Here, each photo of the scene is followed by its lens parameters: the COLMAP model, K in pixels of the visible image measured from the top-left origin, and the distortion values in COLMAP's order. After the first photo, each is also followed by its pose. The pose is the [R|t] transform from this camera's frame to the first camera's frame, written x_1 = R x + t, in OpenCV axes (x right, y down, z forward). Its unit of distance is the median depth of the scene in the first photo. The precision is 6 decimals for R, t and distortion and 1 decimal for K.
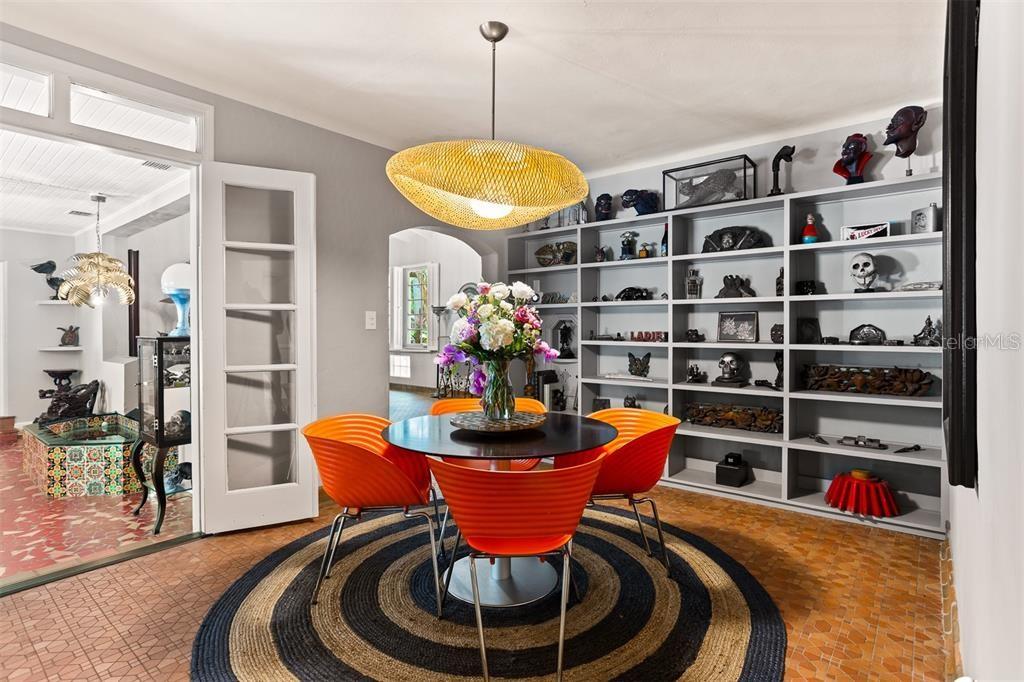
lens RADIAL K [[514.8, 0, 510.2], [0, 514.8, 332.5], [0, 0, 1]] dist [-0.019641, 0.000746]
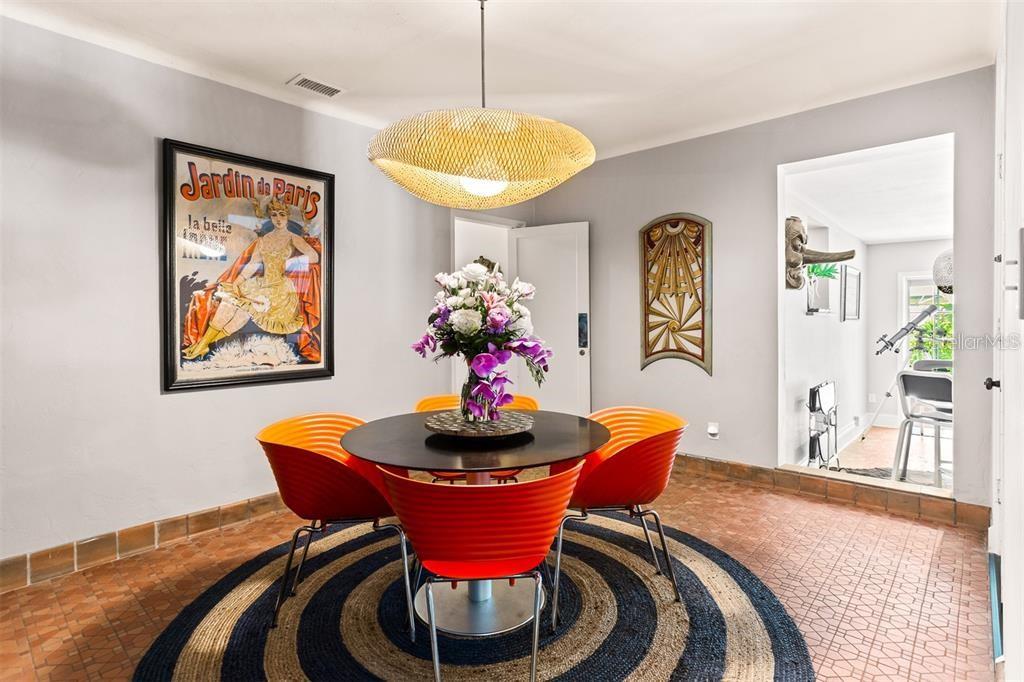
lens RADIAL K [[514.8, 0, 510.2], [0, 514.8, 332.5], [0, 0, 1]] dist [-0.019641, 0.000746]
pose [[-0.998293, 0.006296, 0.058068, -0.127895], [0.008570, 0.999202, 0.039010, -0.015065], [-0.057776, 0.039441, -0.997550, 1.909054]]
